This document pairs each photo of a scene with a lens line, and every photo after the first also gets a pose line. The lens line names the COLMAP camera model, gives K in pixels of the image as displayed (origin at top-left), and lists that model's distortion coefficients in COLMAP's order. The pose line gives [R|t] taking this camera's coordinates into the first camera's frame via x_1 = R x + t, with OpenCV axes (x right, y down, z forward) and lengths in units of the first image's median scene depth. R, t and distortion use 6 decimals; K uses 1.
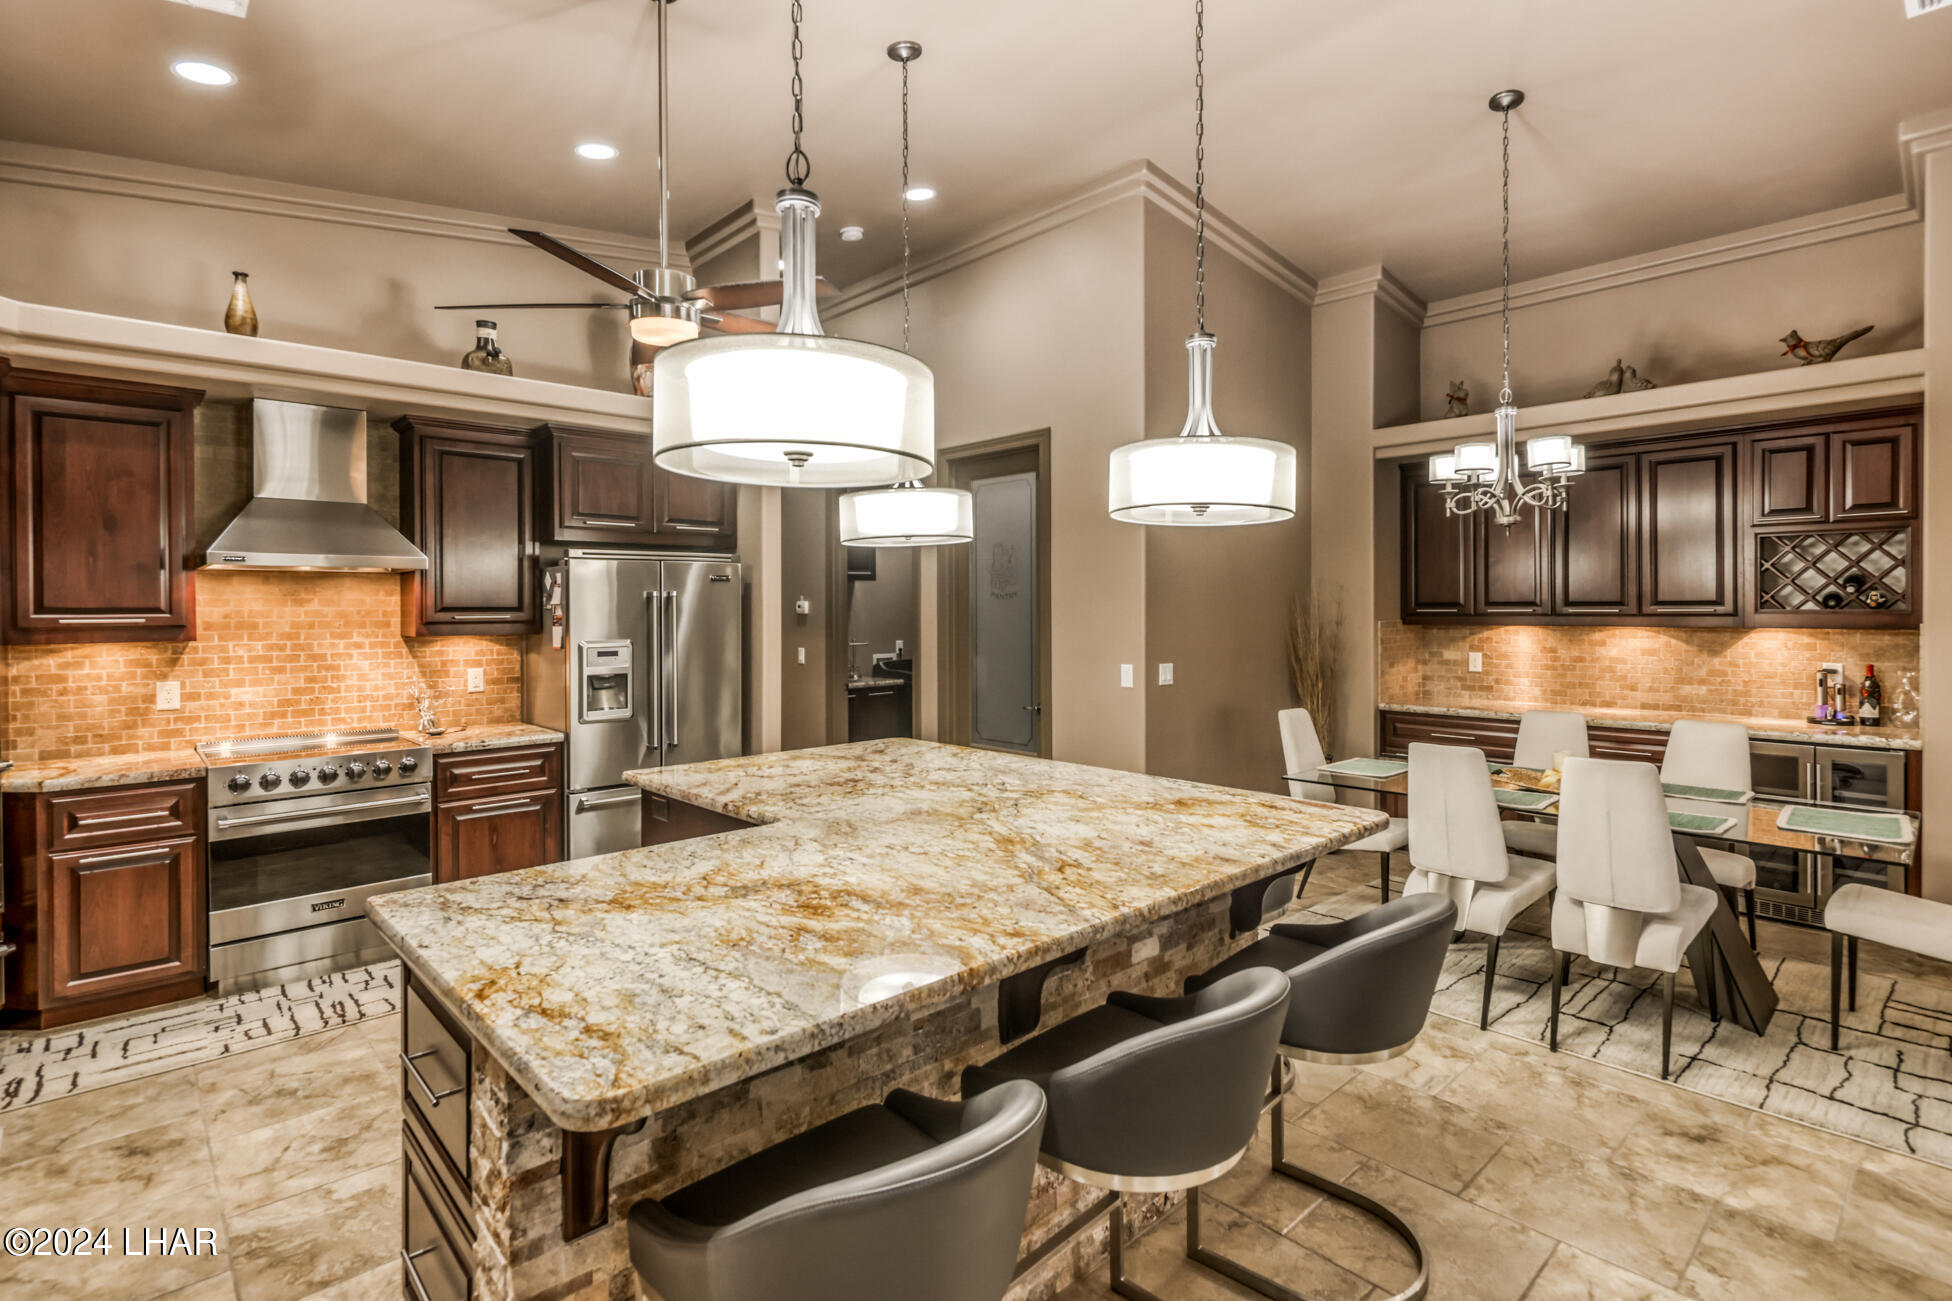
lens RADIAL K [[940.4, 0, 988.6], [0, 940.4, 611.3], [0, 0, 1]] dist [0.007434, -0.005103]
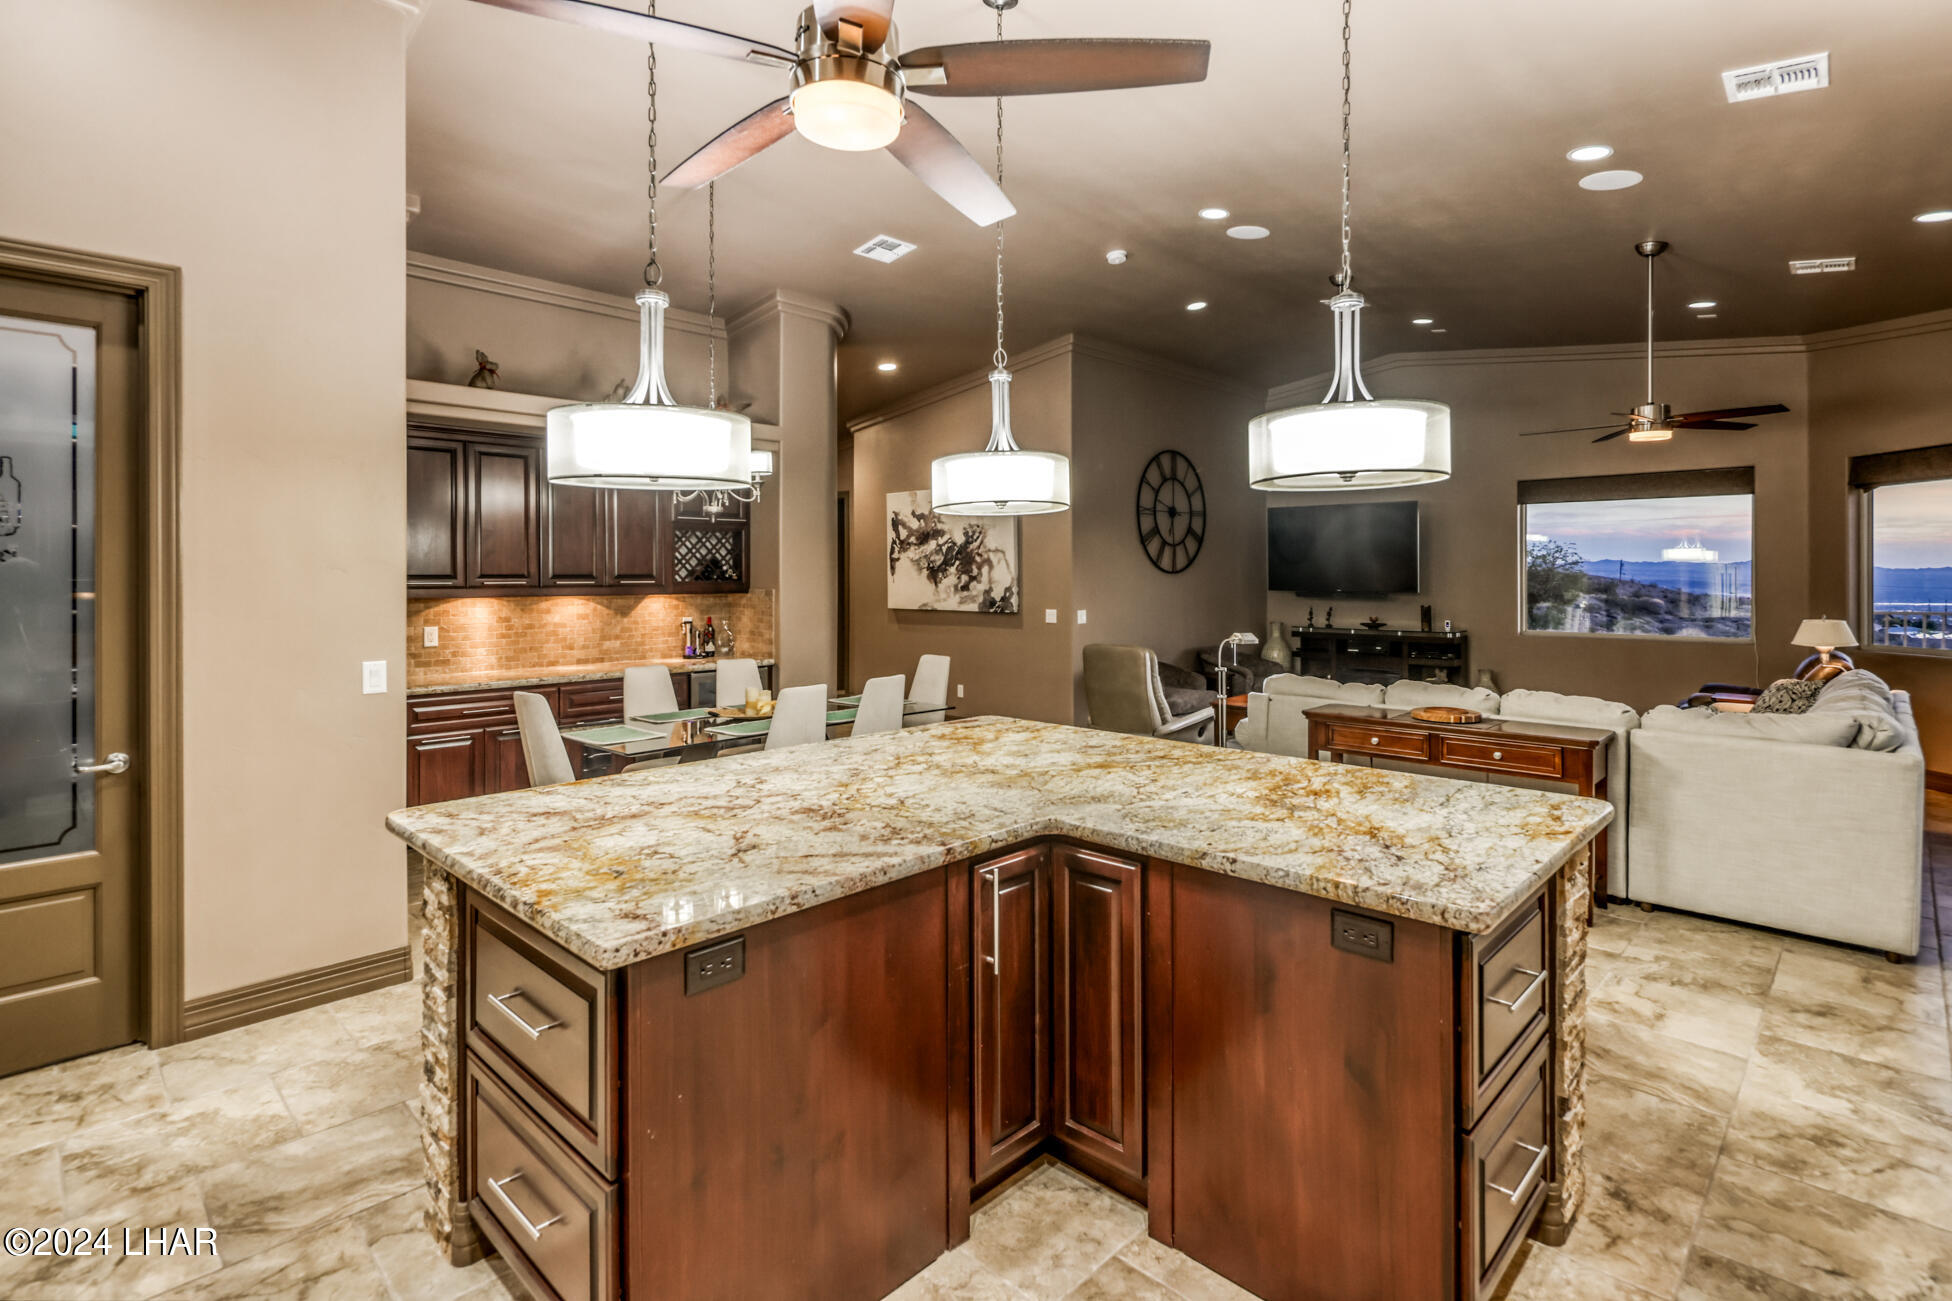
lens RADIAL K [[940.4, 0, 990.6], [0, 940.4, 575.4], [0, 0, 1]] dist [0.007434, -0.005103]
pose [[-0.048851, 0.004528, 0.998796, -0.690994], [0.005597, 0.999975, -0.004259, -0.002120], [-0.998790, 0.005382, -0.048875, 0.686059]]
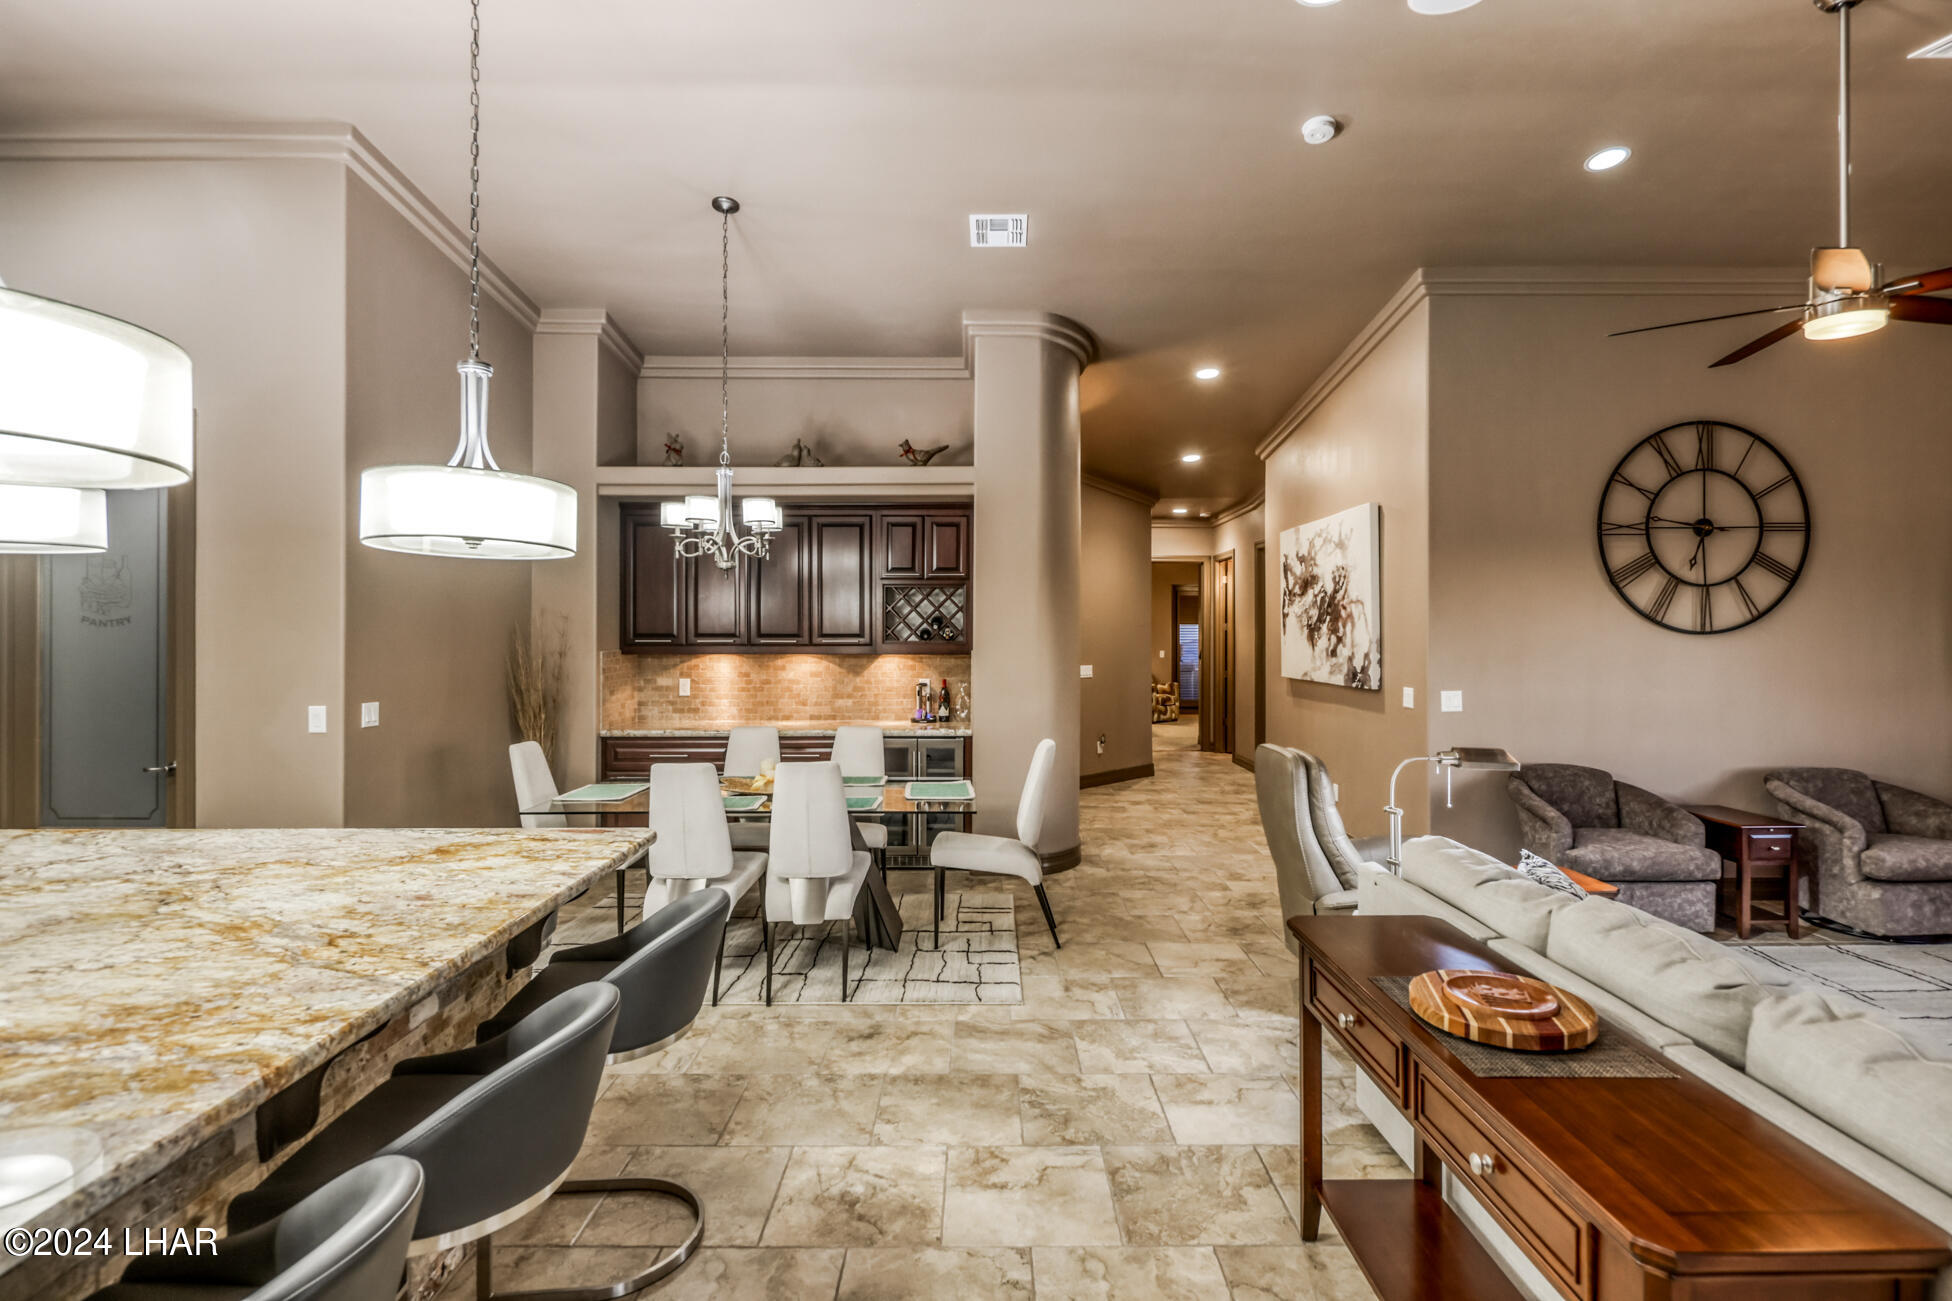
lens RADIAL K [[940.4, 0, 990.8], [0, 940.4, 631.9], [0, 0, 1]] dist [0.007434, -0.005103]
pose [[0.678232, 0.006170, 0.734822, -0.079672], [-0.001868, 0.999976, -0.006672, -0.006804], [-0.734846, 0.003153, 0.678227, -0.028401]]
